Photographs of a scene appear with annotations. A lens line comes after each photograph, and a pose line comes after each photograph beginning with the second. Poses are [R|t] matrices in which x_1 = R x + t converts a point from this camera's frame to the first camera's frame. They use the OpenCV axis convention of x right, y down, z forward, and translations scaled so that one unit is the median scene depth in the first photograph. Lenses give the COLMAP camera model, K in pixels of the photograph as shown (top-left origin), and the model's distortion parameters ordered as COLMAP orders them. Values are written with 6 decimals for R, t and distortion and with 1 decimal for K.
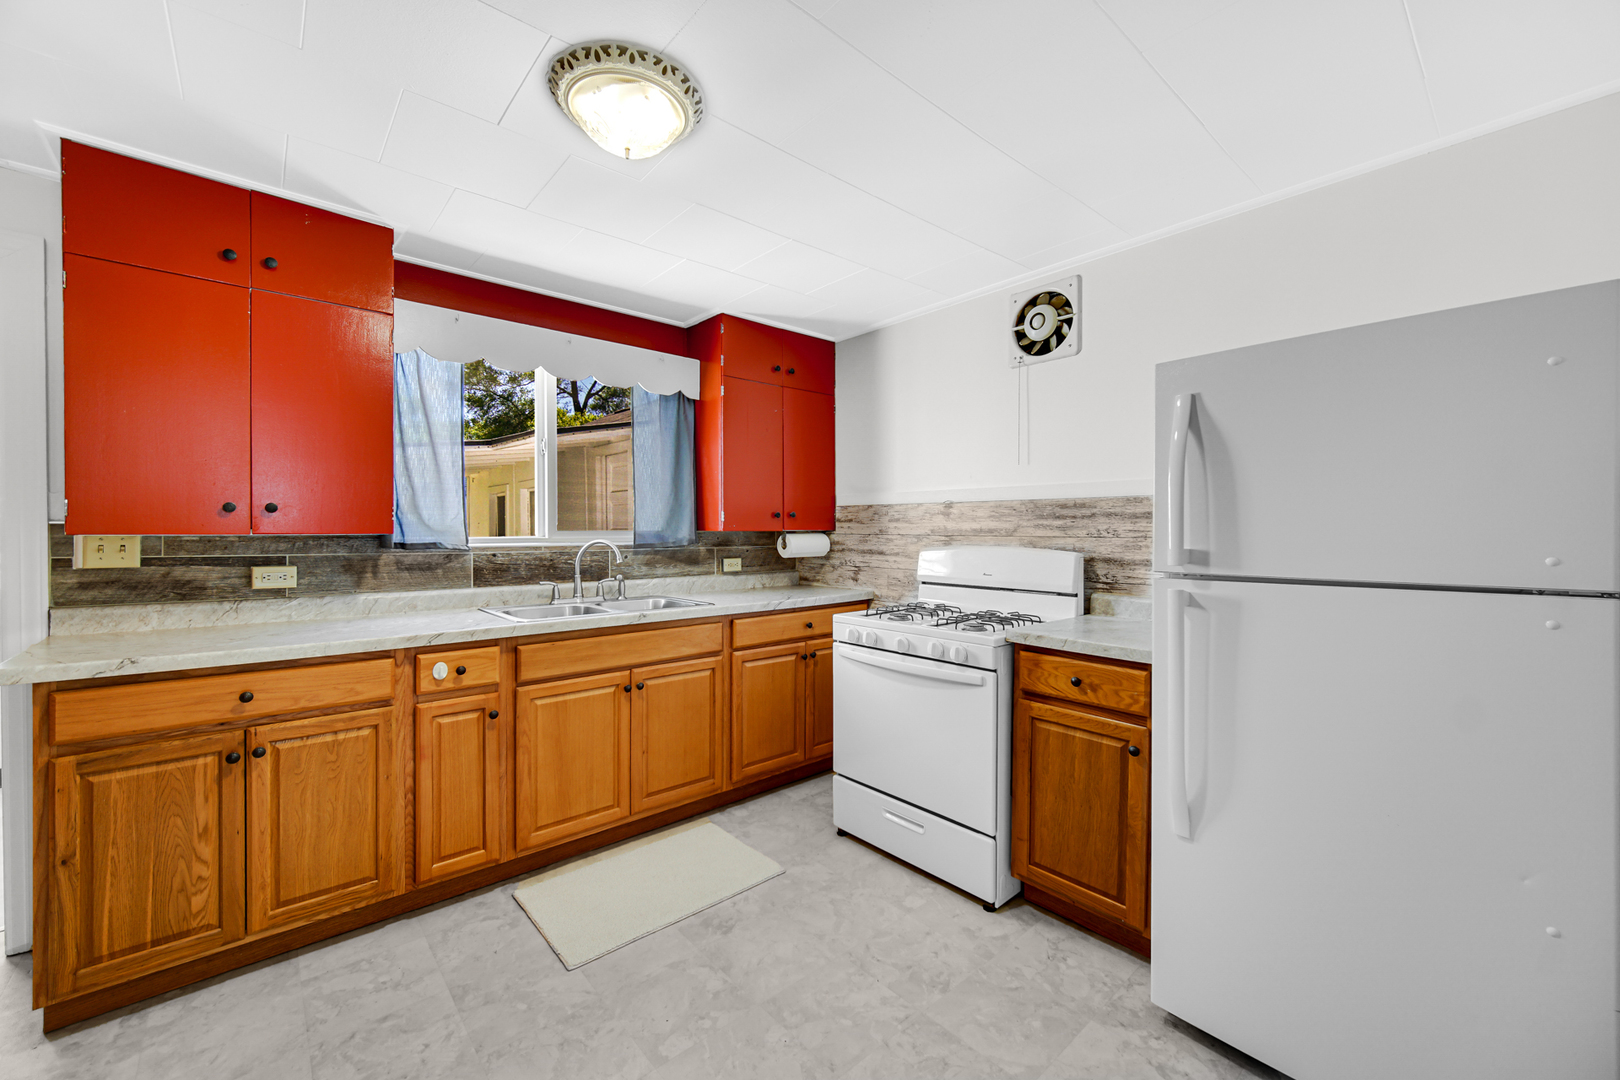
lens RADIAL K [[641.5, 0, 810.8], [0, 641.5, 536.2], [0, 0, 1]] dist [-0.000208, -0.000124]
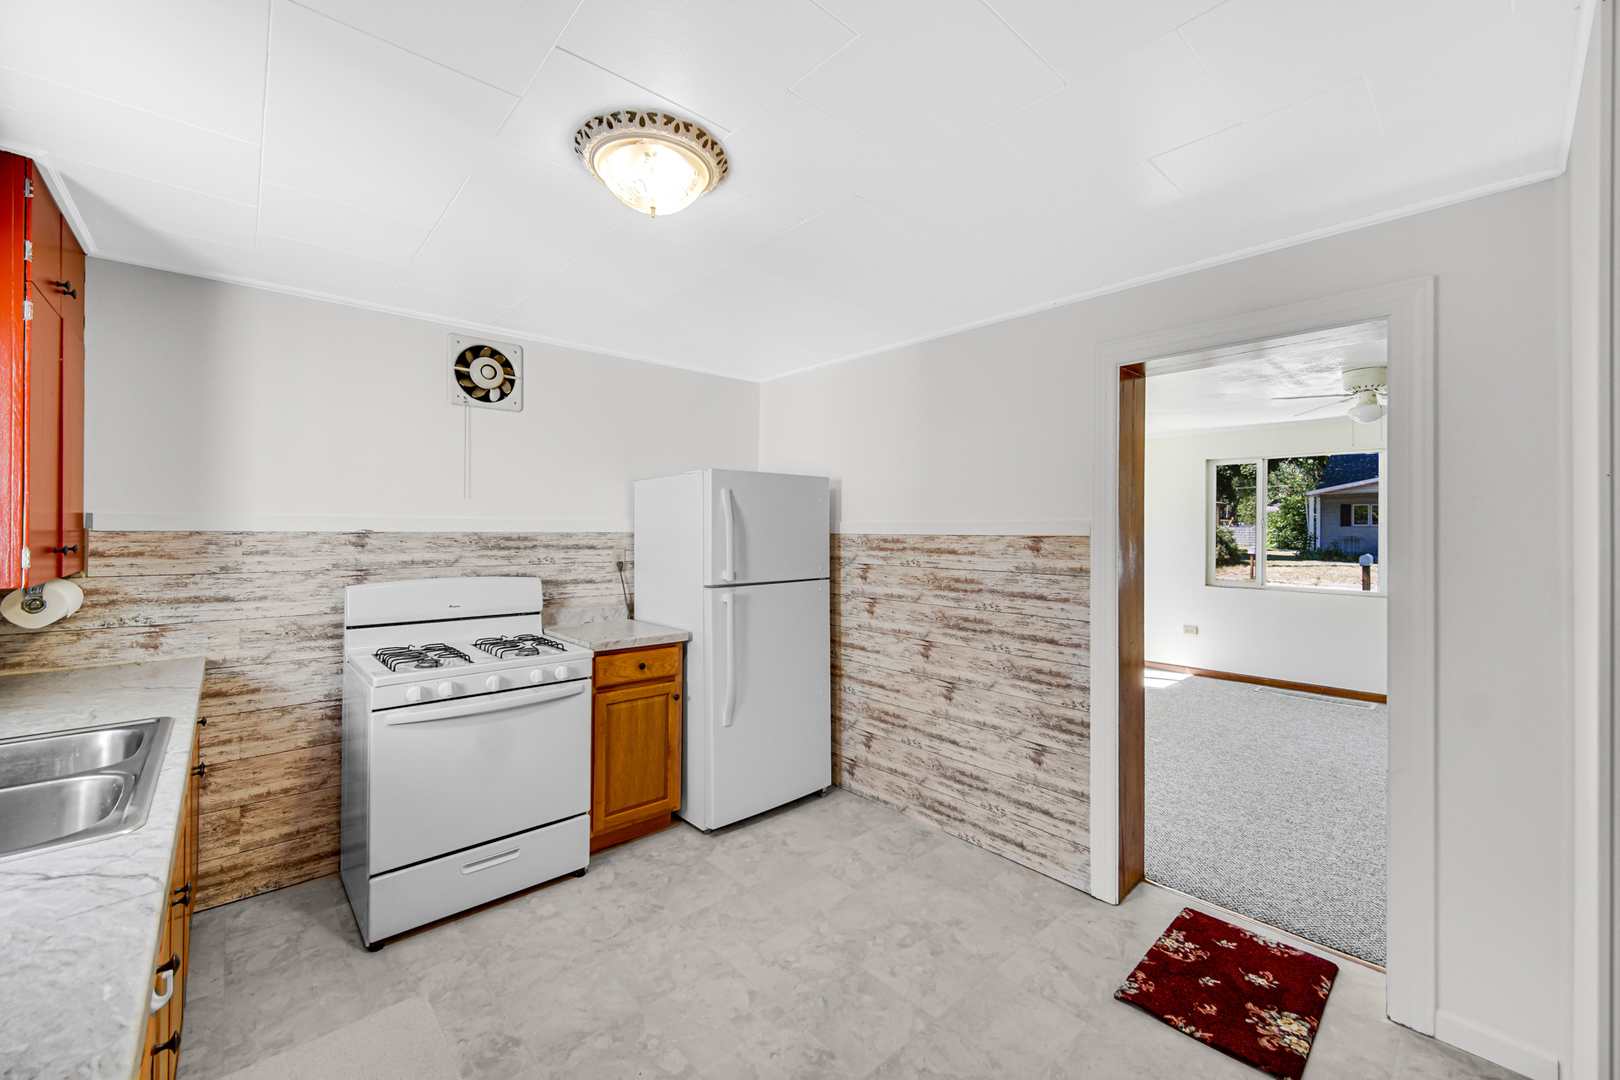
lens RADIAL K [[645.5, 0, 809.3], [0, 645.5, 528.7], [0, 0, 1]] dist [-0.000053, -0.000085]
pose [[-0.006335, 0.000895, 0.999980, -0.964345], [0.006251, 0.999980, -0.000856, -0.075252], [-0.999960, 0.006246, -0.006340, 0.573665]]
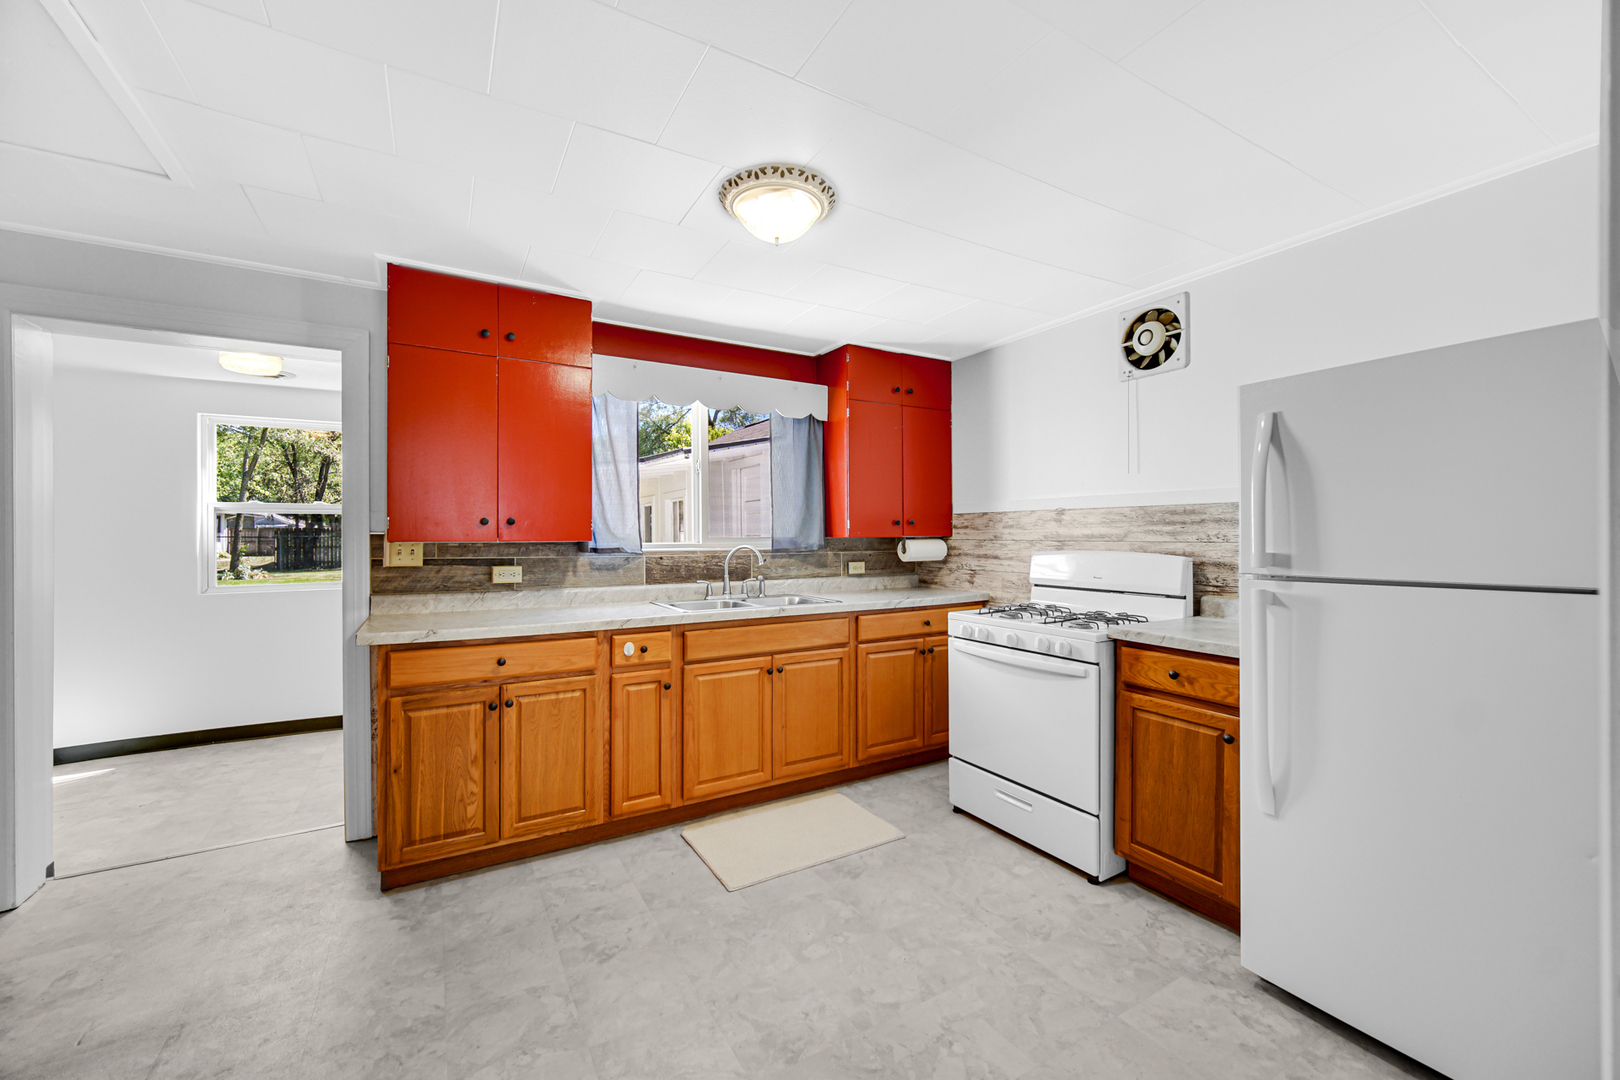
lens RADIAL K [[641.5, 0, 810.8], [0, 641.5, 536.2], [0, 0, 1]] dist [-0.000208, -0.000124]
pose [[0.982249, -0.003865, -0.187541, 0.012068], [0.002274, 0.999960, -0.008699, -0.000595], [0.187567, 0.008118, 0.982218, -0.171242]]
